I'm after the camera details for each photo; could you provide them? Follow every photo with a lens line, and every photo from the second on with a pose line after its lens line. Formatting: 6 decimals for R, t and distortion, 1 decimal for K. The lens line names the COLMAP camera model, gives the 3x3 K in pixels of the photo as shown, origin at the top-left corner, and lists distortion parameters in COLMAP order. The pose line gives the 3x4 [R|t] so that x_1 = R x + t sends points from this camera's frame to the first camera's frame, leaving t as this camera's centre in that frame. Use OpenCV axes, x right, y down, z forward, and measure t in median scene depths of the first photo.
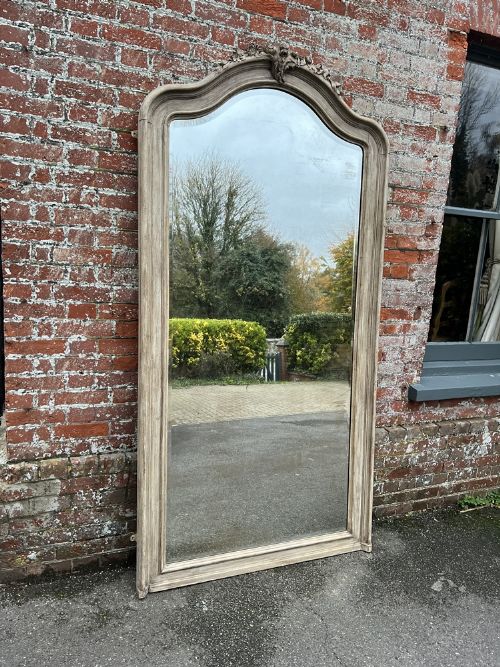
lens RADIAL K [[487.3, 0, 246.7], [0, 487.3, 332.0], [0, 0, 1]] dist [0.032765, -0.041071]
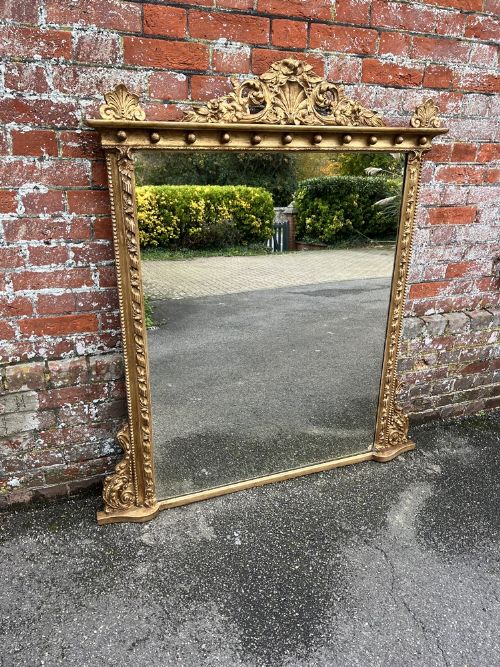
lens RADIAL K [[501.9, 0, 258.8], [0, 501.9, 338.8], [0, 0, 1]] dist [0.030956, -0.037046]
pose [[0.999976, -0.003830, -0.005753, -0.044178], [0.005290, 0.959853, 0.280453, 0.017070], [0.004447, -0.280476, 0.959851, 0.294149]]
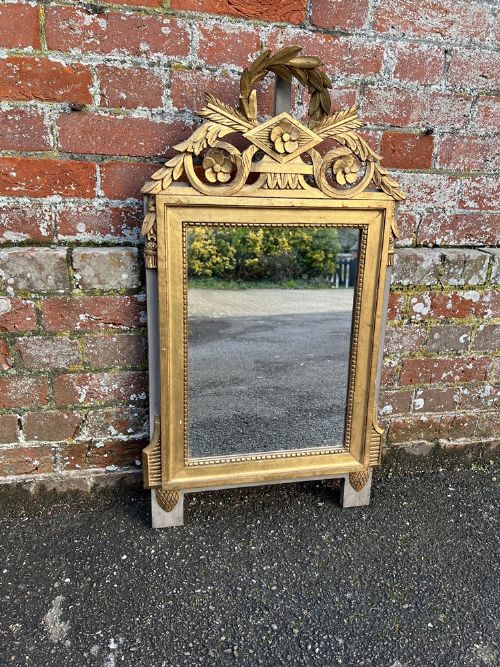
lens RADIAL K [[468.0, 0, 265.8], [0, 468.0, 346.2], [0, 0, 1]] dist [0.000682, -0.006786]
pose [[0.987503, 0.039225, -0.152640, 0.068577], [-0.013189, 0.985703, 0.167973, 0.266766], [0.157047, -0.163860, 0.973902, 0.700482]]
